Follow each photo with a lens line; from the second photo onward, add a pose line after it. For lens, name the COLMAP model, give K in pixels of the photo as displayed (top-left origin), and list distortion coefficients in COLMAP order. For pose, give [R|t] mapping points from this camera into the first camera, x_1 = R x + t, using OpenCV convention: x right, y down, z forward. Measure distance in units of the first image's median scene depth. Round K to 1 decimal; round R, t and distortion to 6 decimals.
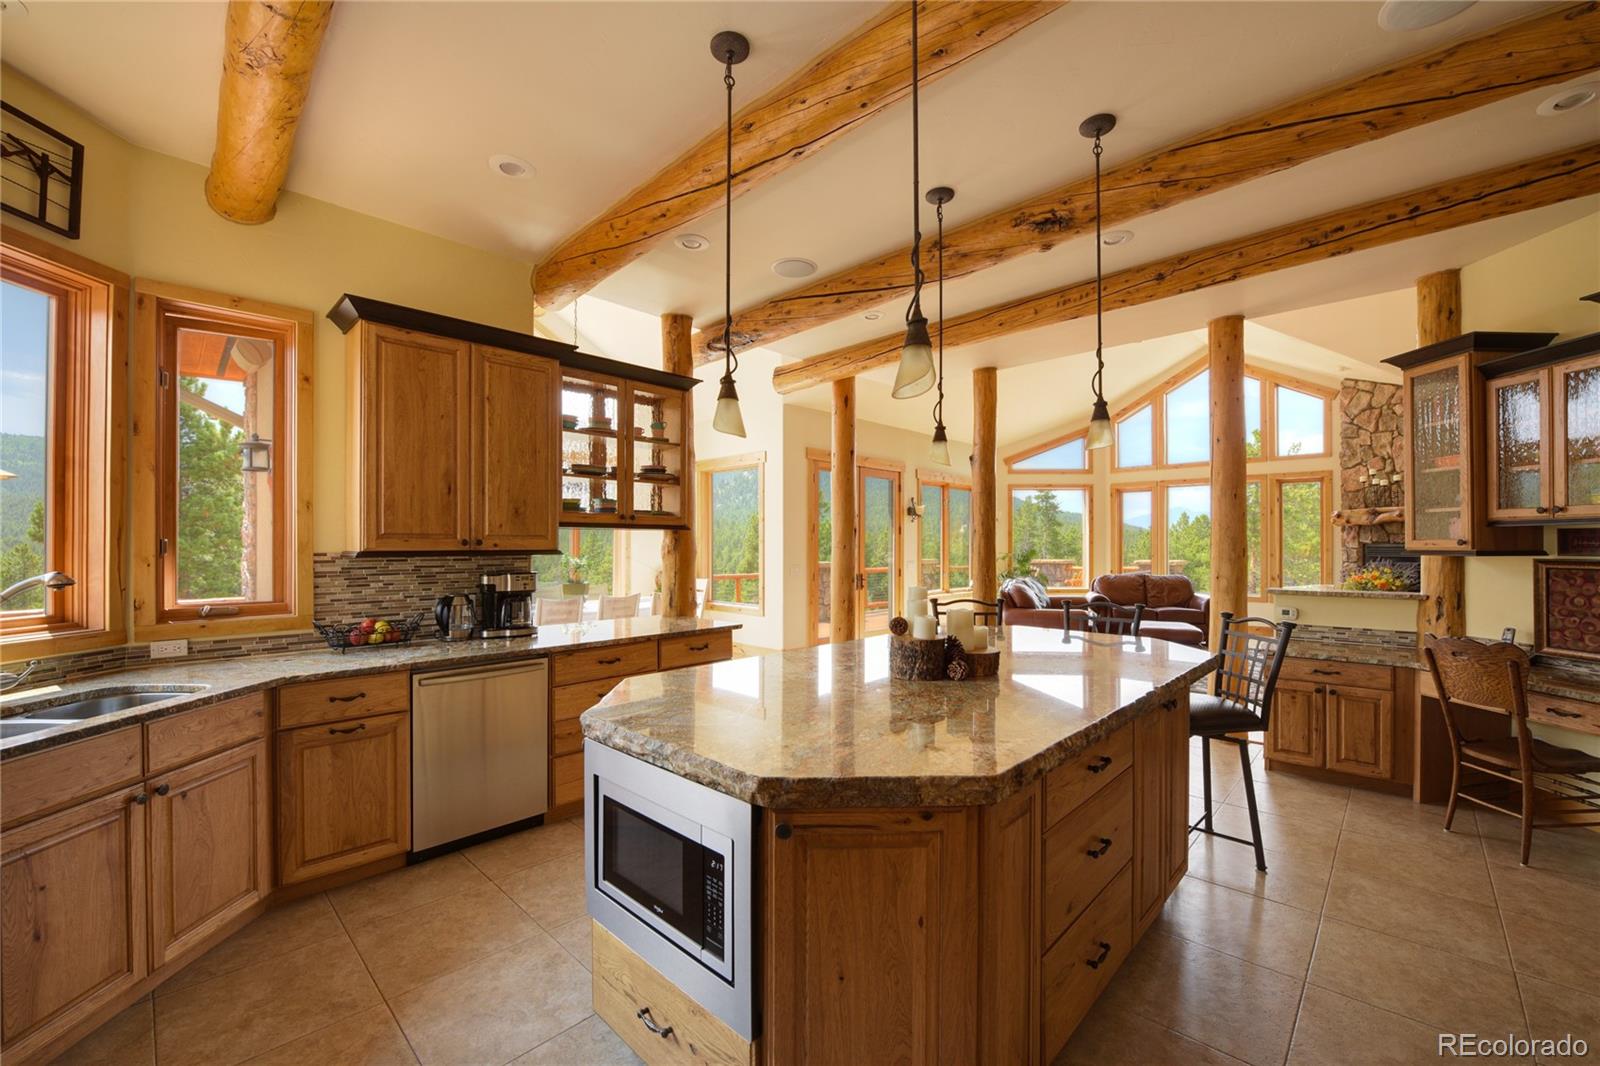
lens RADIAL K [[649.3, 0, 797.8], [0, 649.3, 542.3], [0, 0, 1]] dist [-0.021171, -0.001031]
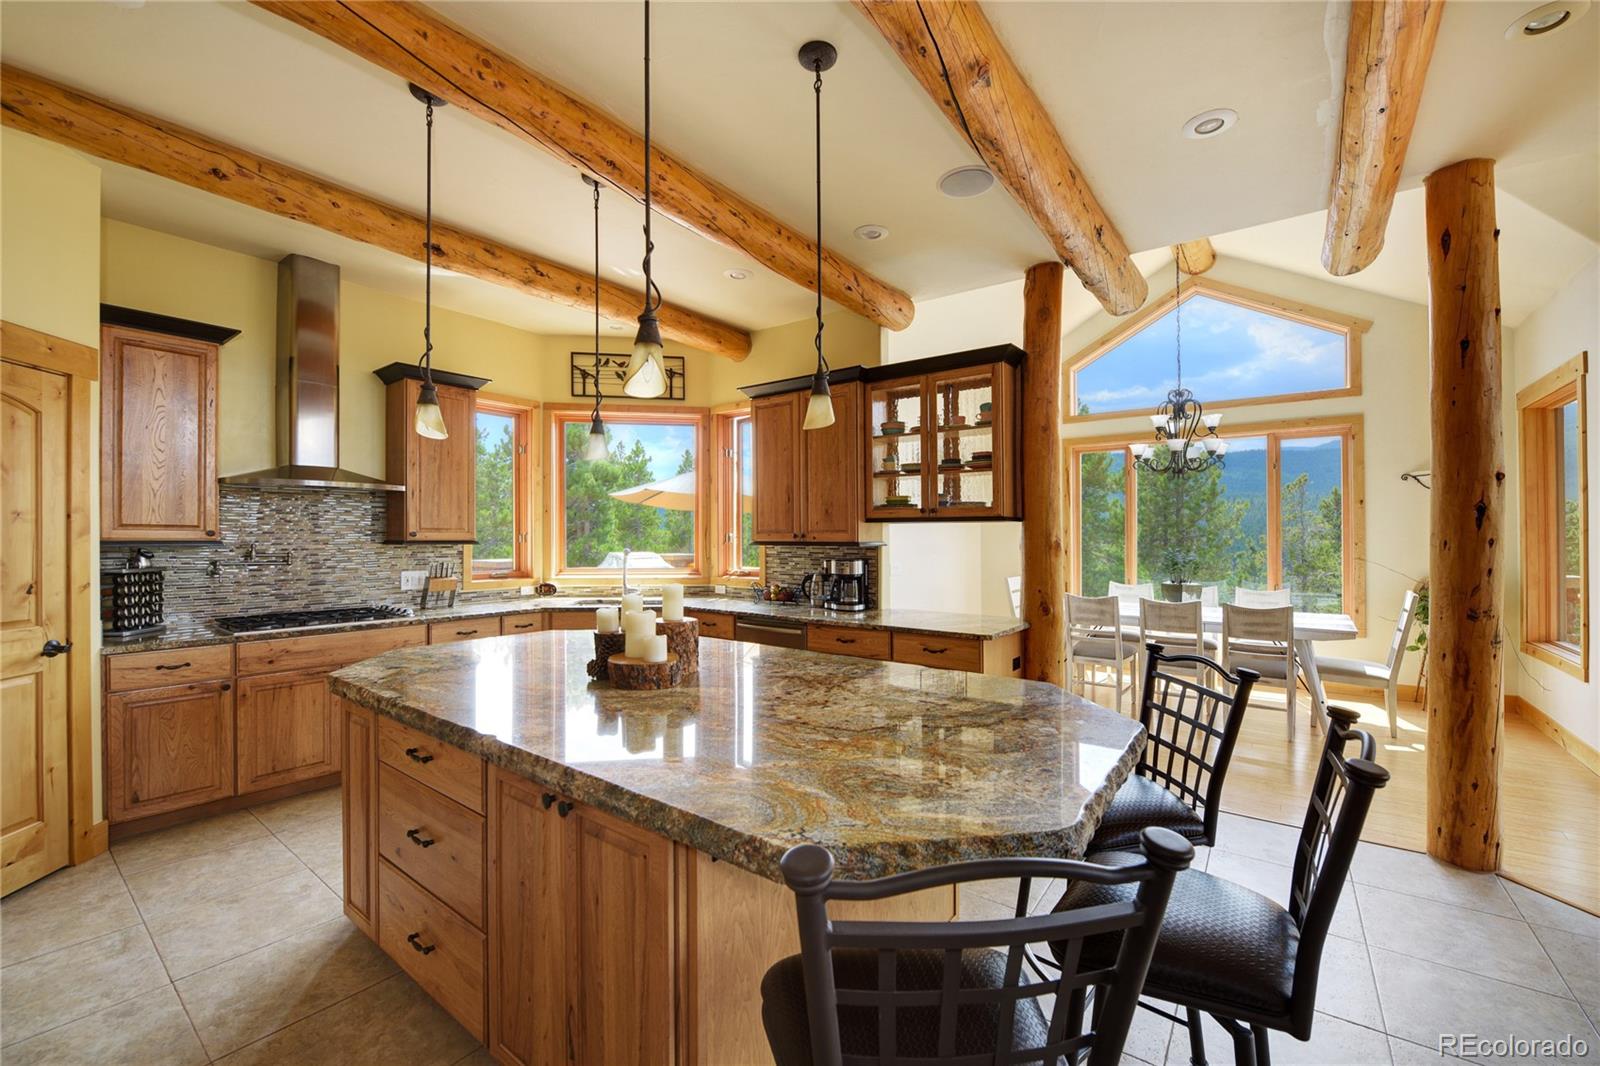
lens RADIAL K [[649.3, 0, 805.7], [0, 649.3, 538.3], [0, 0, 1]] dist [-0.021171, -0.001031]
pose [[0.122759, 0.002436, -0.992434, 0.324544], [0.001459, 0.999995, 0.002635, 0.000630], [0.992435, -0.001772, 0.122755, 0.311312]]
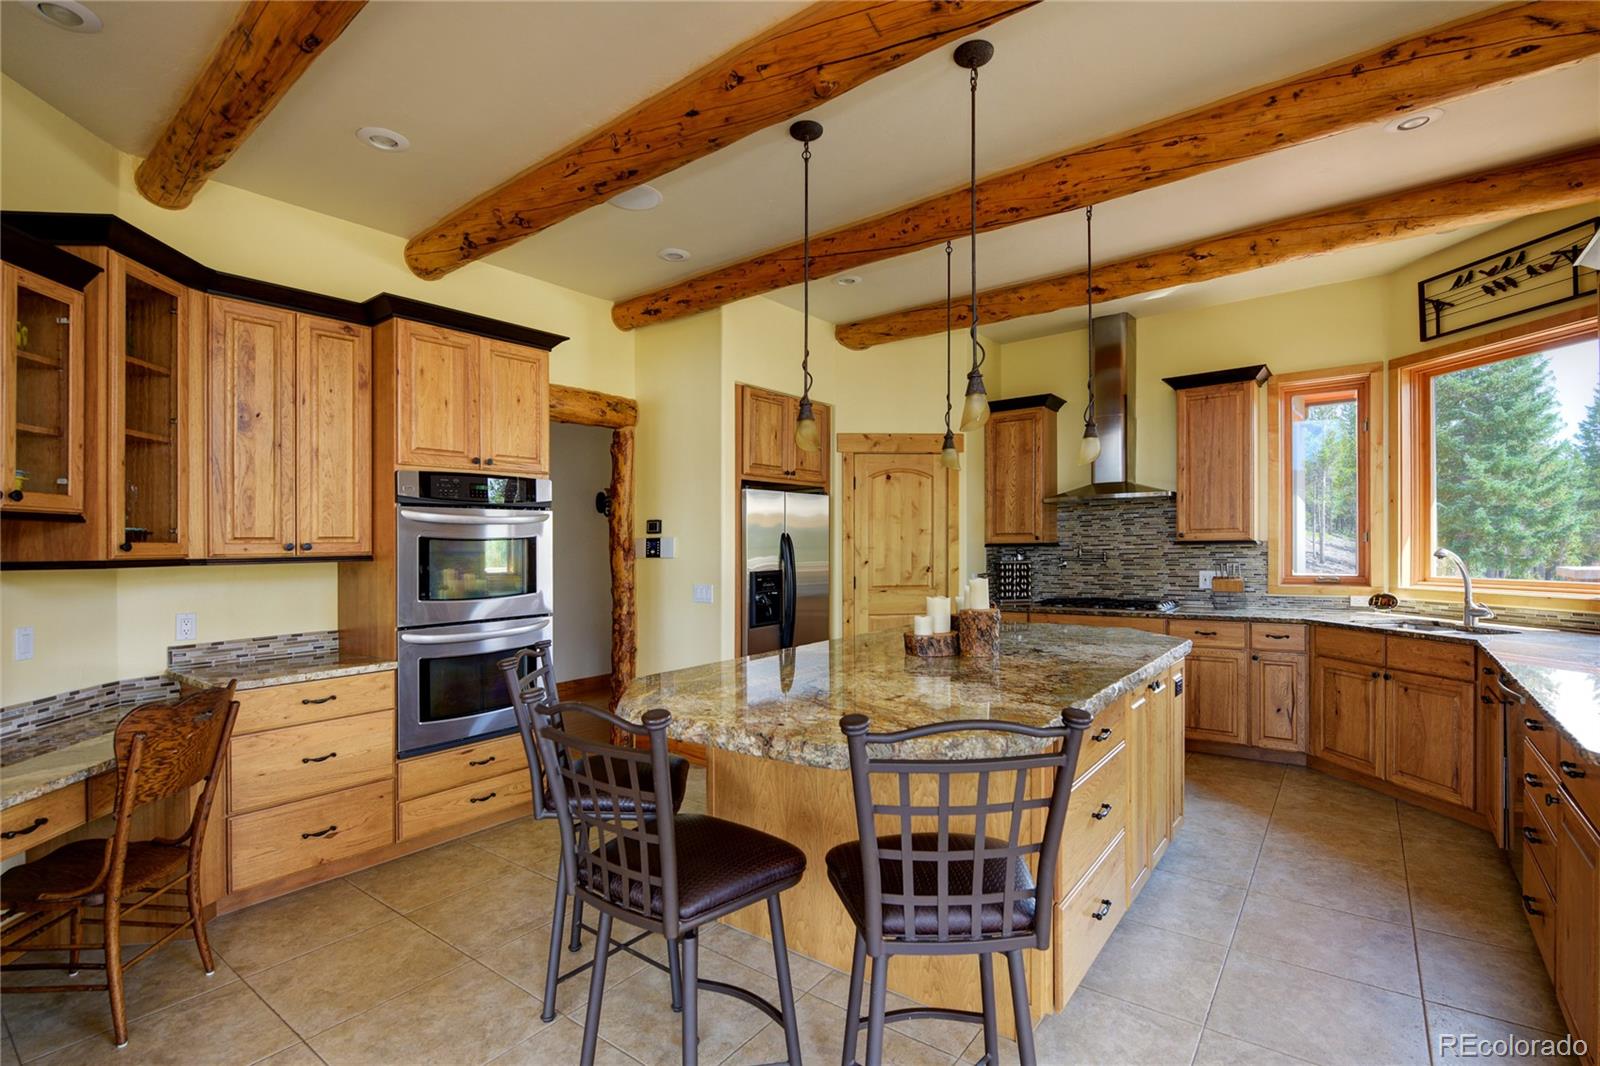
lens RADIAL K [[713.6, 0, 800.3], [0, 713.6, 542.3], [0, 0, 1]] dist [-0.009890, -0.000134]
pose [[-0.994128, 0.015270, -0.107125, 0.173345], [0.016436, 0.999815, -0.010017, 0.004789], [0.106952, -0.011719, -0.994195, 0.610826]]
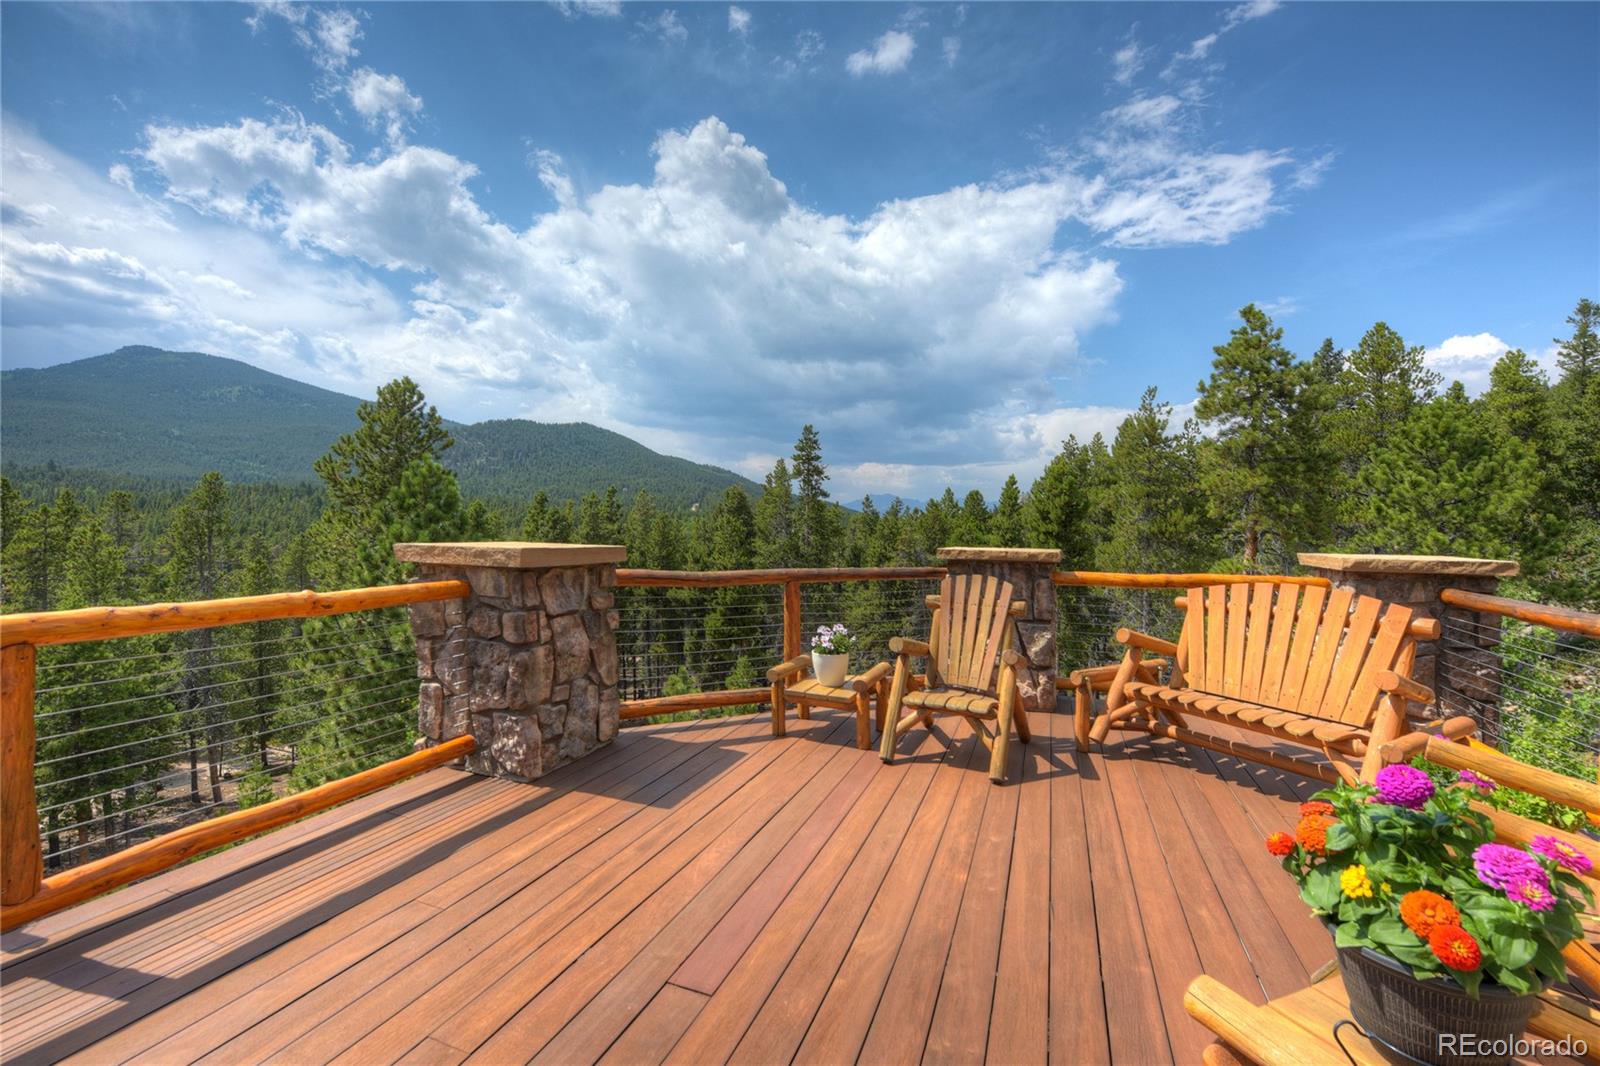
lens RADIAL K [[672.5, 0, 801.7], [0, 672.5, 531.5], [0, 0, 1]] dist [0.000273, 0.000075]
pose [[0.916717, 0.013674, 0.399303, 0.329837], [-0.019707, 0.999745, 0.011009, 0.030934], [-0.399051, -0.017961, 0.916753, 1.373463]]
